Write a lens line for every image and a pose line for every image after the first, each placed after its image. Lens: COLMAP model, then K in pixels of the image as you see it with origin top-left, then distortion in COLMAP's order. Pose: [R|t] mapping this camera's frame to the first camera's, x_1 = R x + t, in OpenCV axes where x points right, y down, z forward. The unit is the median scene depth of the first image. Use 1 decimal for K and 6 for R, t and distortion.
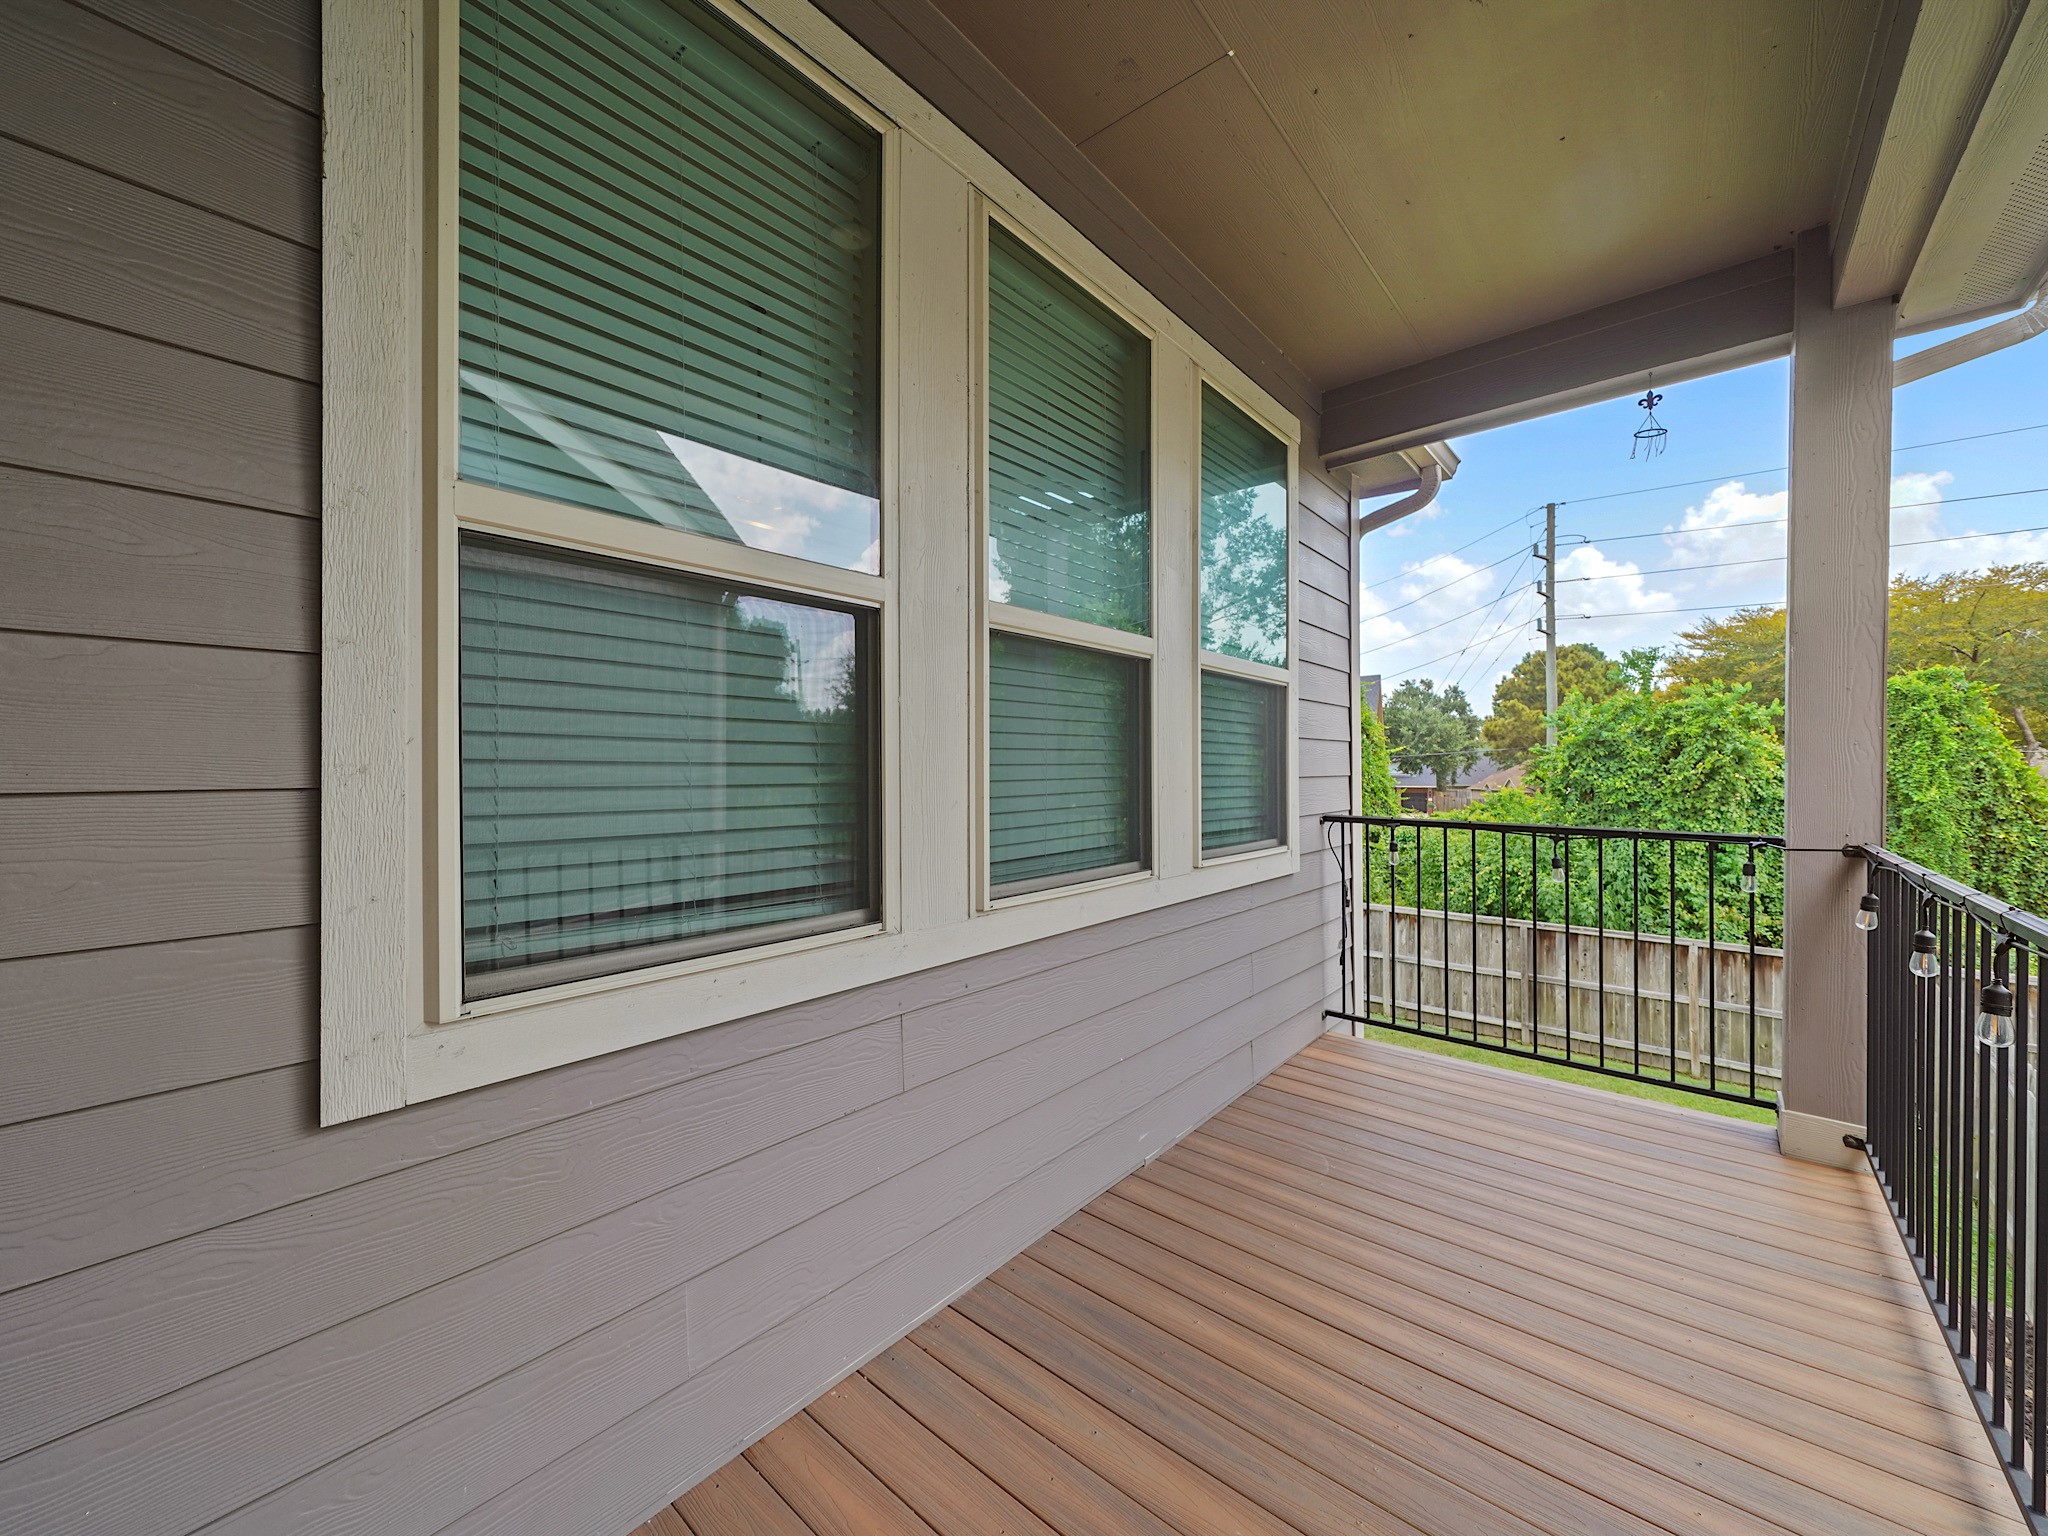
lens RADIAL K [[789.7, 0, 1032.5], [0, 789.7, 773.9], [0, 0, 1]] dist [0.003417, -0.001768]
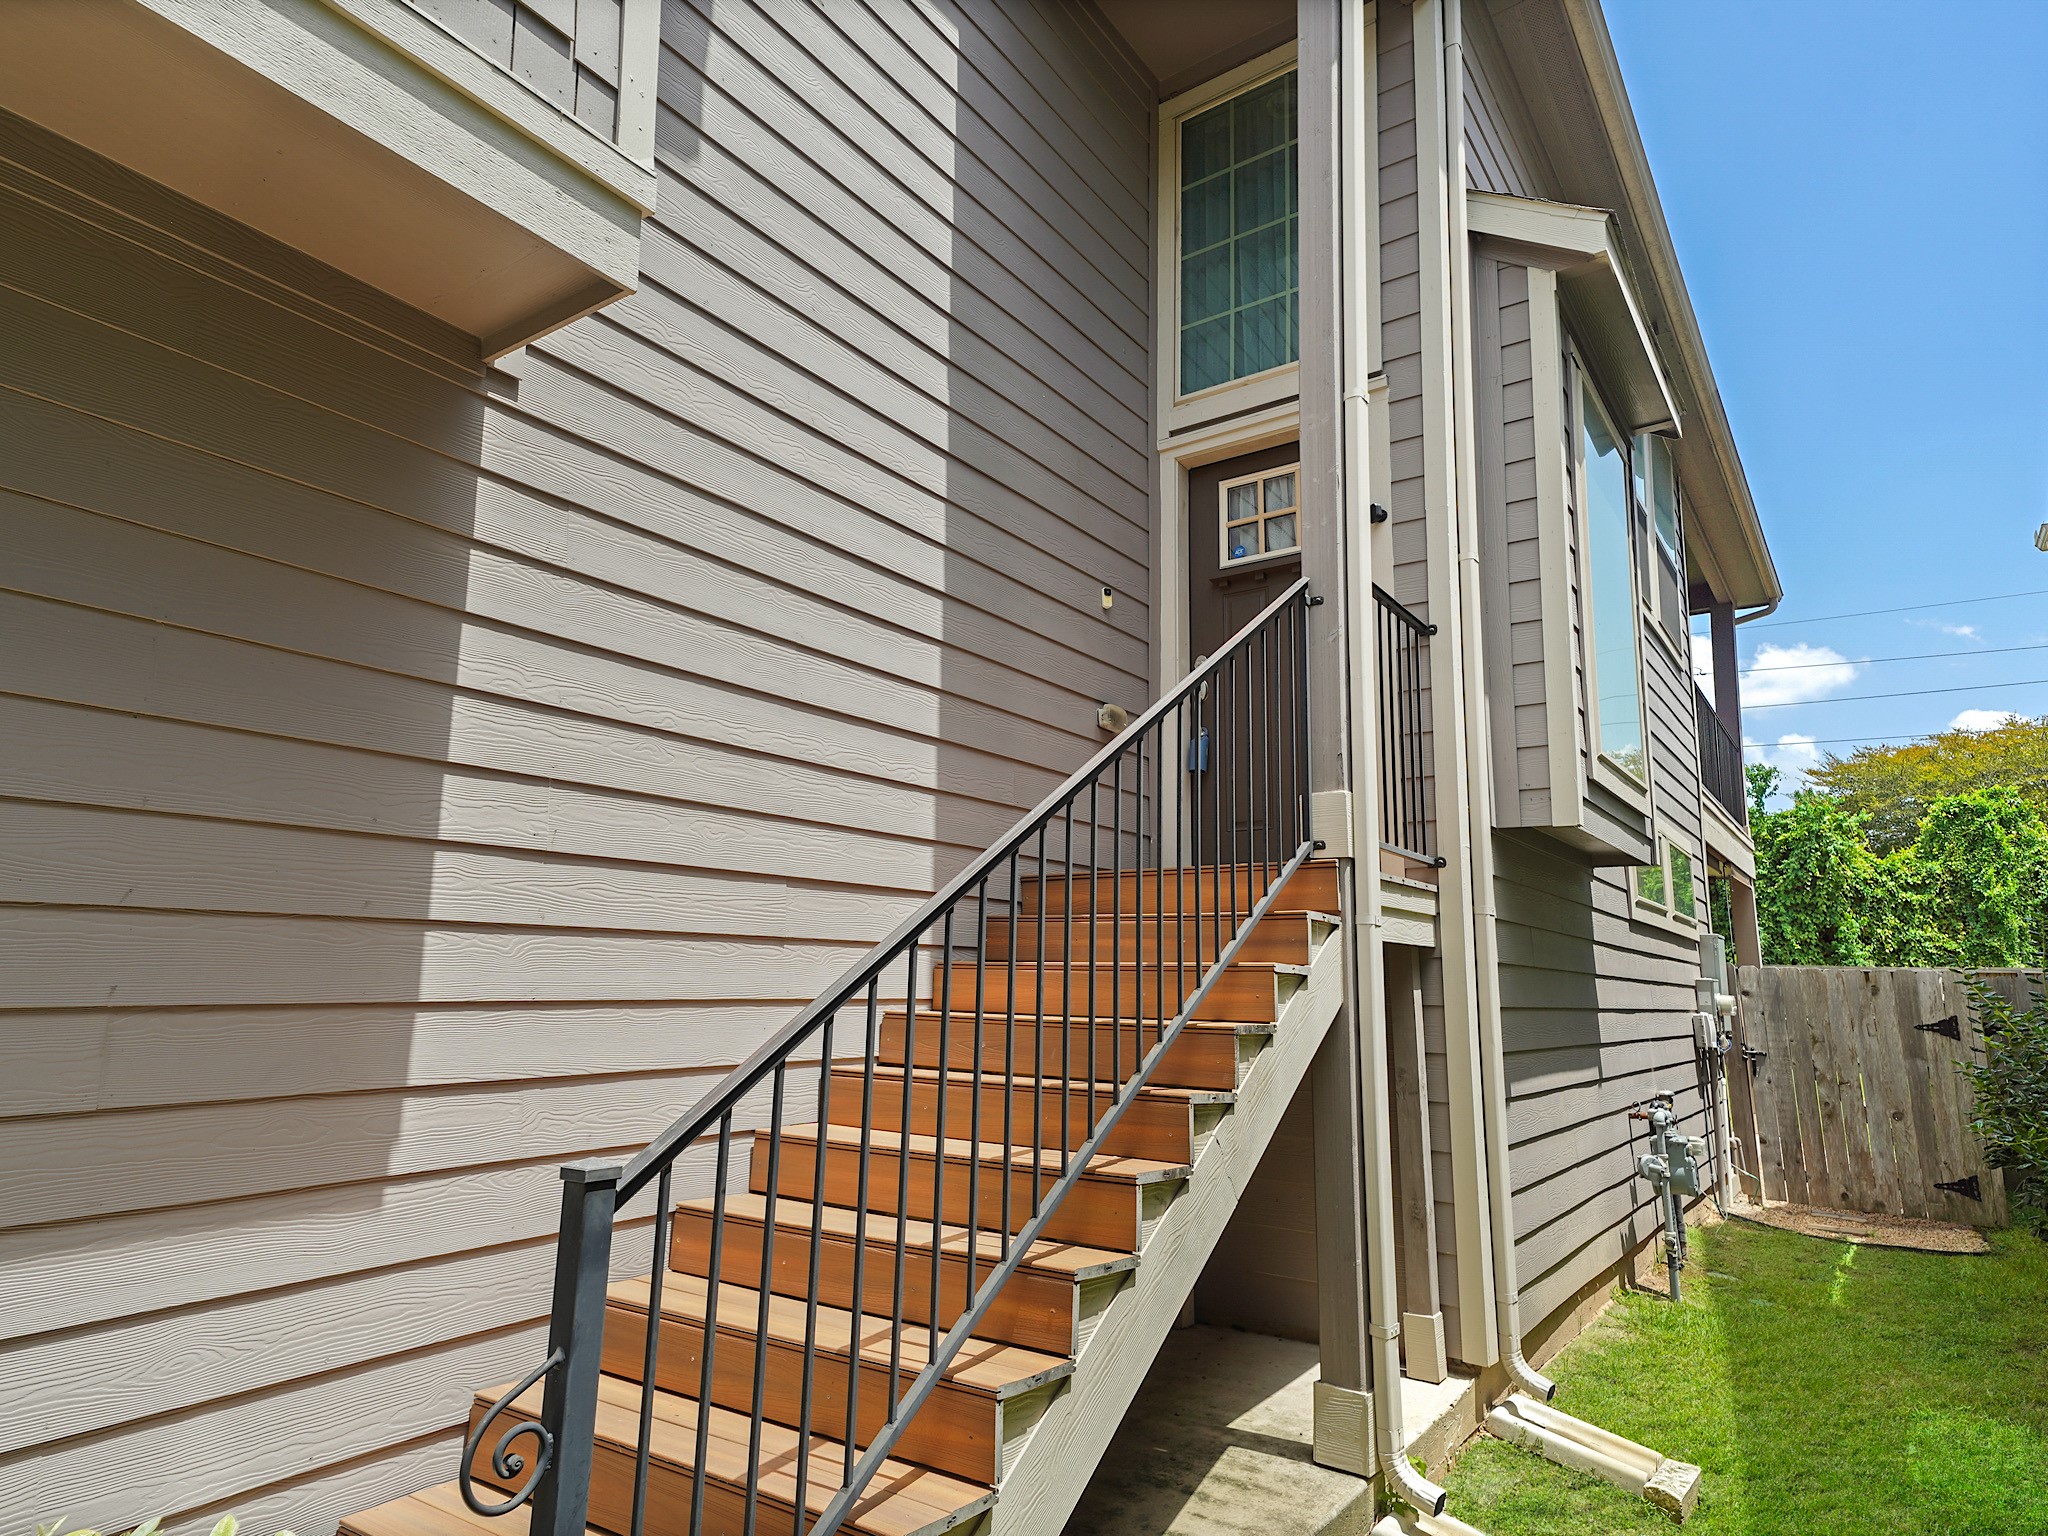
lens RADIAL K [[1219.4, 0, 1019.7], [0, 1219.4, 767.5], [0, 0, 1]] dist [0.030114, 0.000499]
pose [[0.996311, 0.037880, 0.077003, -0.421252], [-0.023009, 0.982367, -0.185542, 0.207772], [-0.082673, 0.183085, 0.979615, -0.668238]]
